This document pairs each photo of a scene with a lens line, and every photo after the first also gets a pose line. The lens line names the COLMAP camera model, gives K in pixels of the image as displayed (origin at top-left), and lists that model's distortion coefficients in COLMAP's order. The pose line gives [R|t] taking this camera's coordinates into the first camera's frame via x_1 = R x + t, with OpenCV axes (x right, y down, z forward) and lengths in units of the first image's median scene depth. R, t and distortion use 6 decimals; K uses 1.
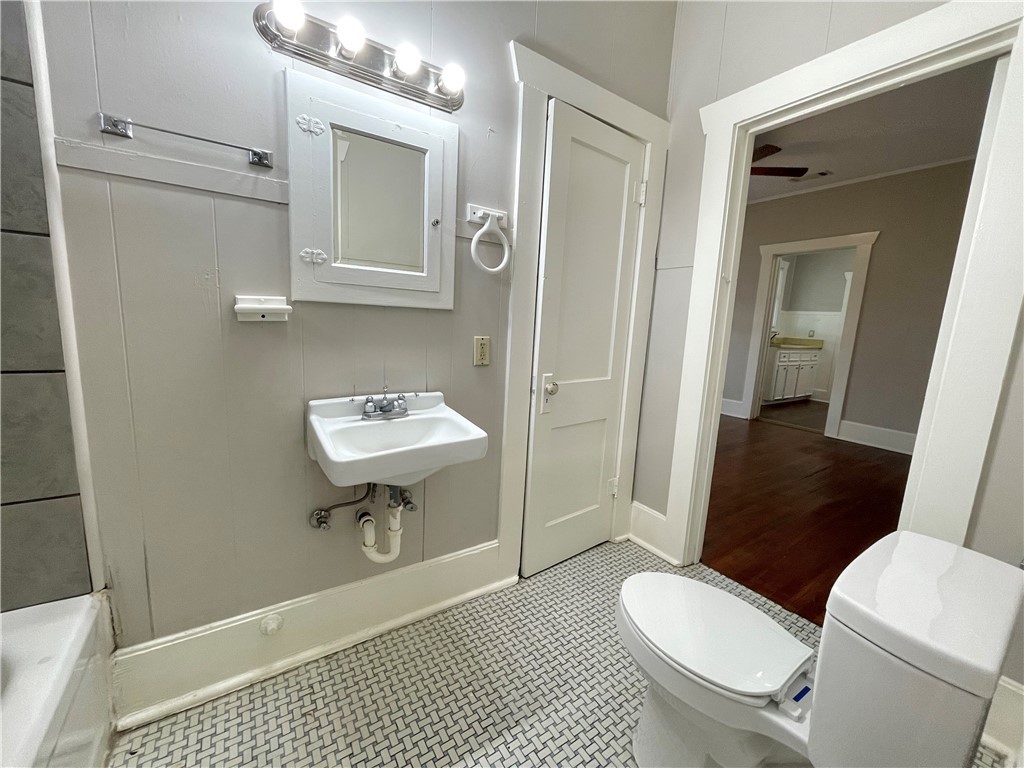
lens RADIAL K [[409.2, 0, 516.1], [0, 409.2, 385.5], [0, 0, 1]] dist [-0.007992, 0.000457]
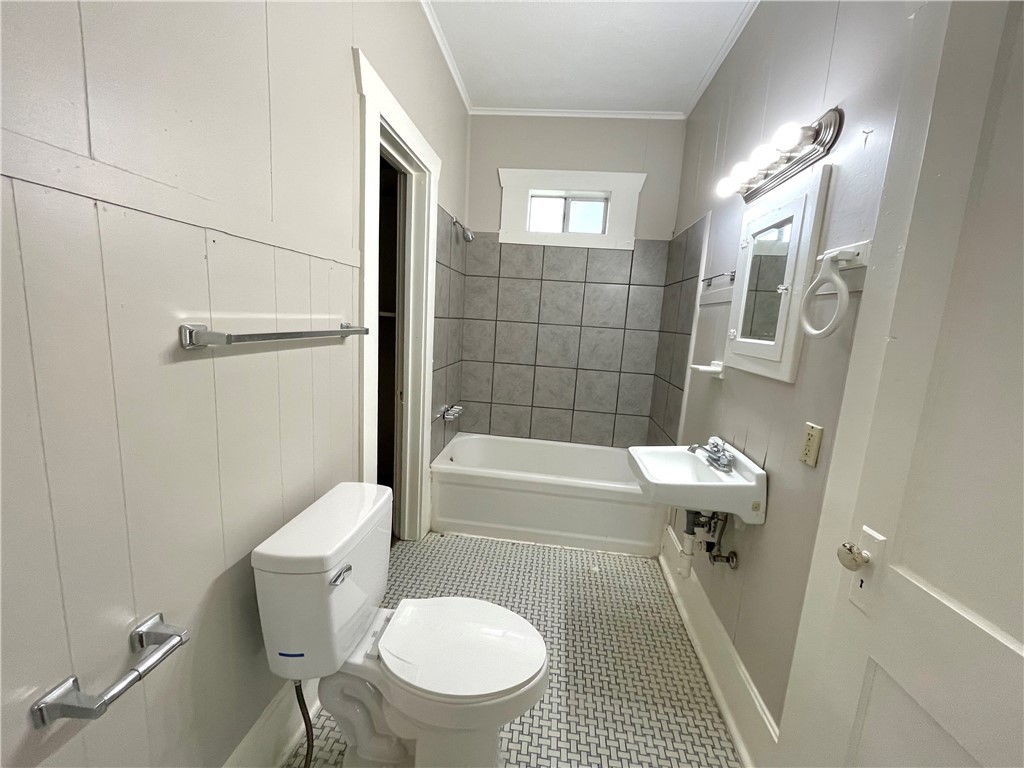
lens RADIAL K [[409.2, 0, 516.1], [0, 409.2, 385.5], [0, 0, 1]] dist [-0.007992, 0.000457]
pose [[-0.642668, 0.032936, -0.765436, 0.880502], [-0.211487, 0.952631, 0.218557, -0.257542], [0.736377, 0.302339, -0.605261, 1.159340]]
